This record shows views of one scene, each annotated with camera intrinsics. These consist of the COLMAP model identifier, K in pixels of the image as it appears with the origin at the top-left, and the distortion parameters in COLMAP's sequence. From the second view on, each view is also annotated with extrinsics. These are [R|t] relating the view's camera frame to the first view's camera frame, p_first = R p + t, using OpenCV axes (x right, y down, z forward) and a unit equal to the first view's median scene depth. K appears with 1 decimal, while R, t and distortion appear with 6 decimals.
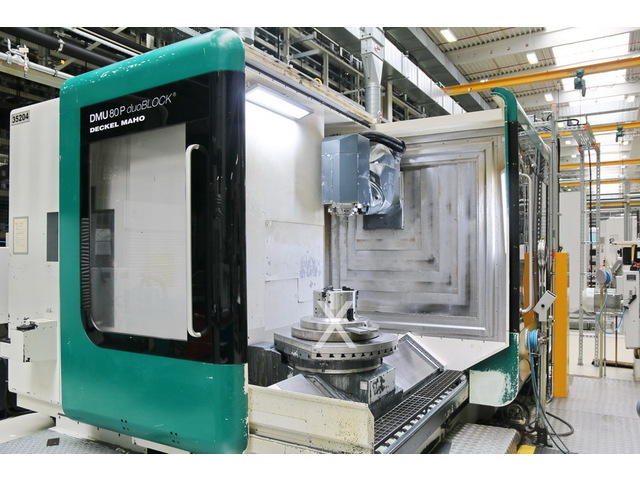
lens RADIAL K [[507.1, 0, 318.5], [0, 507.1, 250.4], [0, 0, 1]] dist [-0.122378, 0.109466]
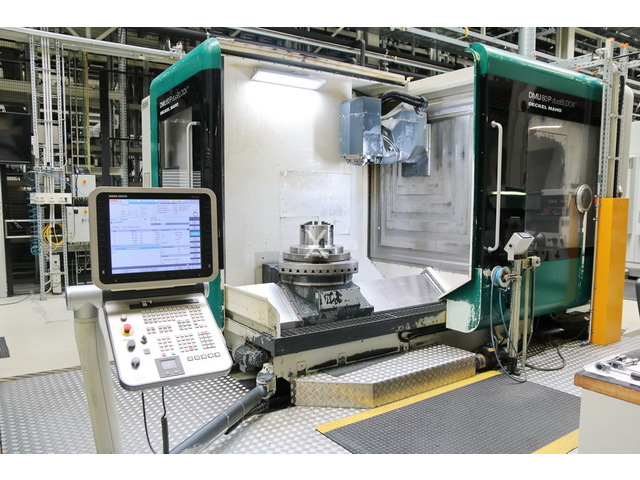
lens RADIAL K [[502.3, 0, 319.5], [0, 502.3, 250.1], [0, 0, 1]] dist [-0.120914, 0.112072]
pose [[0.904863, 0.044121, -0.423410, 0.506755], [-0.001221, 0.994880, 0.101060, 0.012462], [0.425700, -0.090929, 0.900284, -0.138543]]
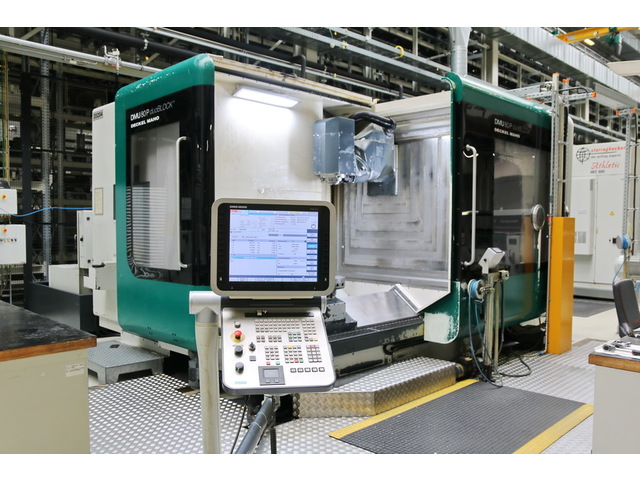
lens RADIAL K [[551.8, 0, 320.1], [0, 551.8, 250.9], [0, 0, 1]] dist [-0.111919, 0.116644]
pose [[0.966881, 0.019810, -0.254457, 0.384700], [-0.006704, 0.998610, 0.052271, 0.024731], [0.255139, -0.048834, 0.965671, -0.318166]]
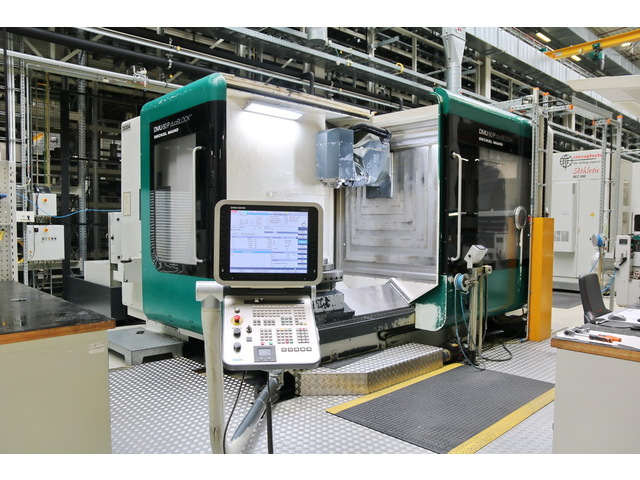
lens RADIAL K [[502.3, 0, 319.5], [0, 502.3, 250.1], [0, 0, 1]] dist [-0.120914, 0.112072]
pose [[0.960326, 0.020602, -0.278119, 0.415814], [-0.005694, 0.998508, 0.054304, 0.026922], [0.278823, -0.050566, 0.959010, -0.333628]]
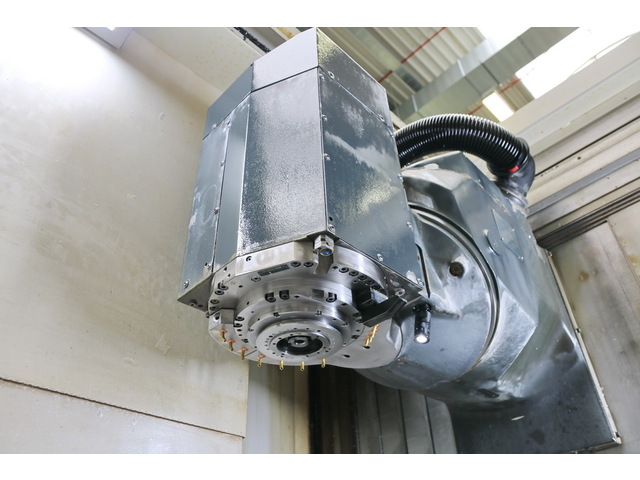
lens RADIAL K [[497.4, 0, 320.2], [0, 497.4, 249.1], [0, 0, 1]] dist [-0.127330, 0.110313]
pose [[0.964242, -0.185382, -0.189397, 0.108823], [0.037252, 0.802352, -0.595687, 0.014929], [0.262393, 0.567331, 0.780568, 0.882141]]
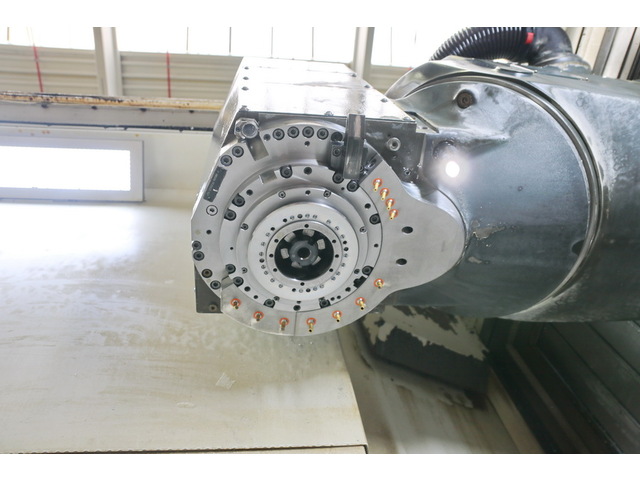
lens RADIAL K [[493.6, 0, 321.9], [0, 493.6, 248.6], [0, 0, 1]] dist [-0.130321, 0.110979]
pose [[0.572697, -0.755261, -0.318746, 0.110210], [0.131321, 0.468327, -0.873742, 0.061370], [0.809181, 0.458531, 0.367391, 1.001684]]
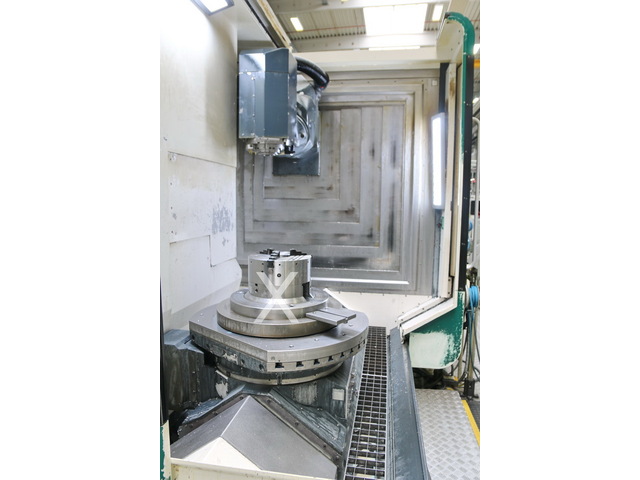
lens RADIAL K [[380.9, 0, 325.8], [0, 380.9, 241.6], [0, 0, 1]] dist [-0.089467, 0.000287]
pose [[0.932107, -0.024621, 0.361346, -0.084765], [-0.015583, 0.994037, 0.107925, 0.001399], [-0.361849, -0.106229, 0.926165, 0.424311]]
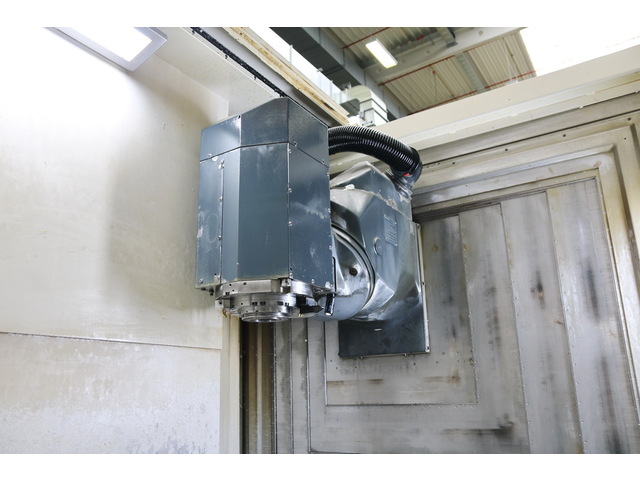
lens RADIAL K [[518.2, 0, 319.6], [0, 518.2, 249.8], [0, 0, 1]] dist [-0.122961, 0.111462]
pose [[0.998725, -0.036958, -0.034374, 0.112712], [0.026948, 0.966307, -0.255977, -0.022442], [0.042676, 0.254725, 0.966071, 0.670565]]
